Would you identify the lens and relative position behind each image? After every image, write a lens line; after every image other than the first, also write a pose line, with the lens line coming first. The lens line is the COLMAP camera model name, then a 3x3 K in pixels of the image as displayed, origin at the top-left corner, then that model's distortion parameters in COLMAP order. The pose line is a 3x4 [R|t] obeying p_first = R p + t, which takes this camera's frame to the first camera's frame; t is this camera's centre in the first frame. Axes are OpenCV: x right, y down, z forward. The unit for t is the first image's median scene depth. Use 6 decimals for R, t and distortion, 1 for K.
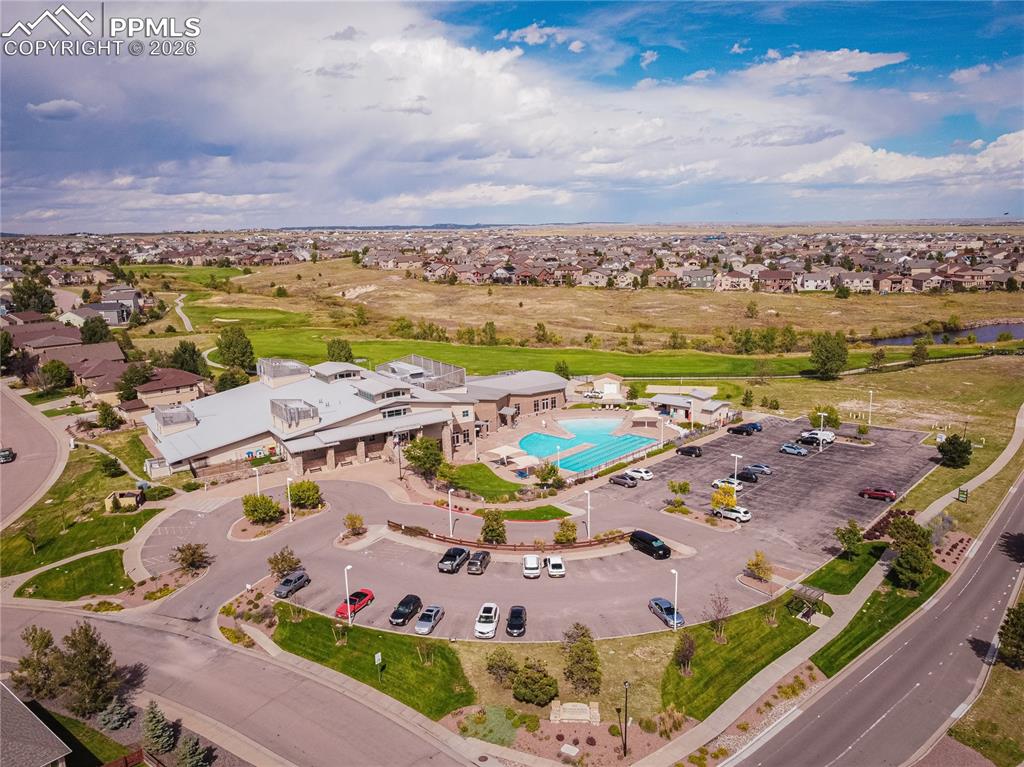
lens RADIAL K [[757.1, 0, 512.0], [0, 757.1, 383.5], [0, 0, 1]] dist [0.003762, -0.002743]
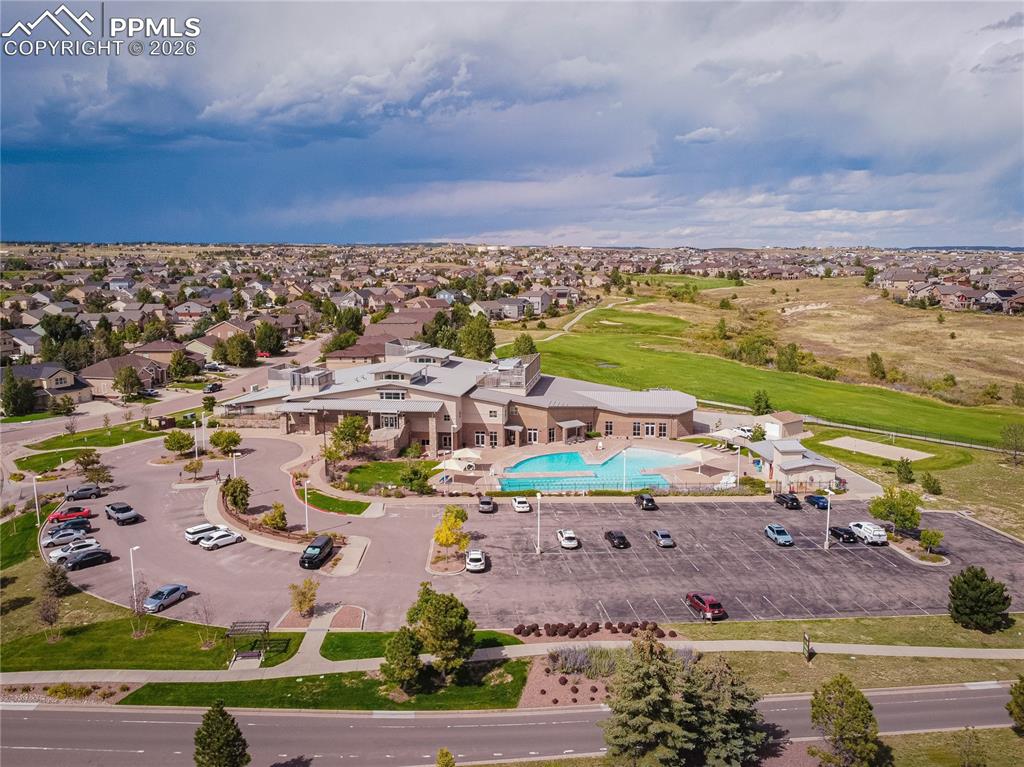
lens RADIAL K [[813.4, 0, 512.0], [0, 813.4, 383.5], [0, 0, 1]] dist [-0.003458, 0.000098]
pose [[0.737726, 0.129501, -0.662563, 0.523534], [-0.152417, 0.988039, 0.023408, -0.020207], [0.657669, 0.083717, 0.748640, 0.237039]]
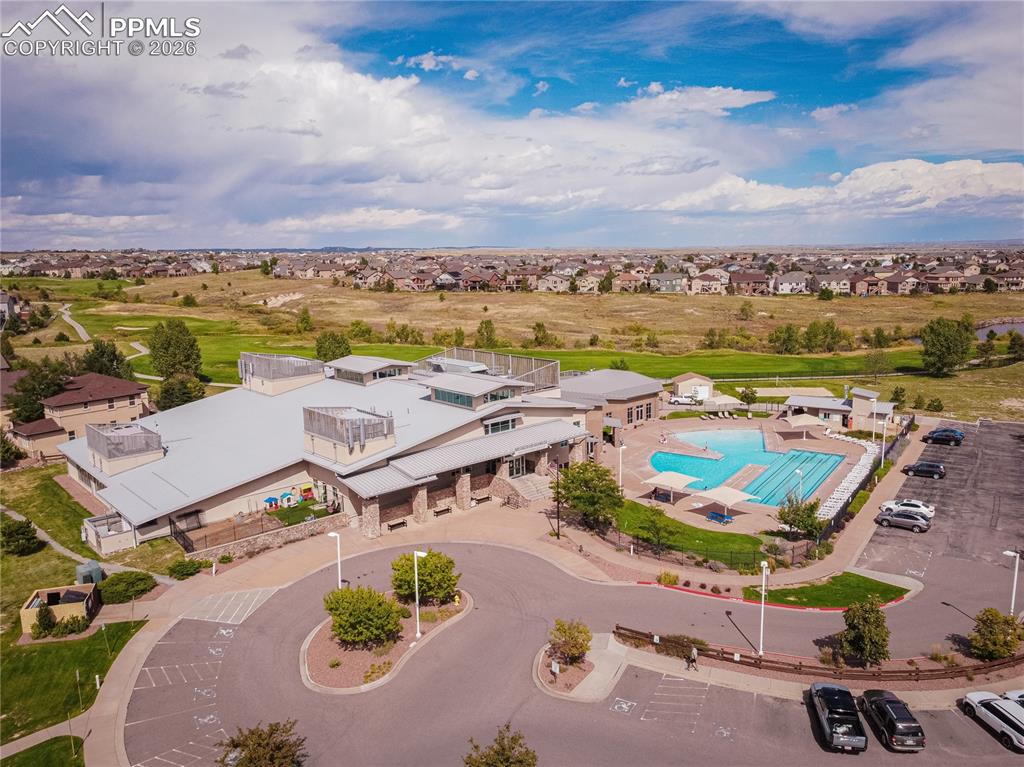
lens RADIAL K [[757.1, 0, 512.0], [0, 757.1, 383.5], [0, 0, 1]] dist [0.003762, -0.002743]
pose [[0.990222, -0.019275, 0.138159, -0.181943], [0.023433, 0.999318, -0.028531, 0.017336], [-0.137515, 0.031490, 0.989999, 0.295445]]
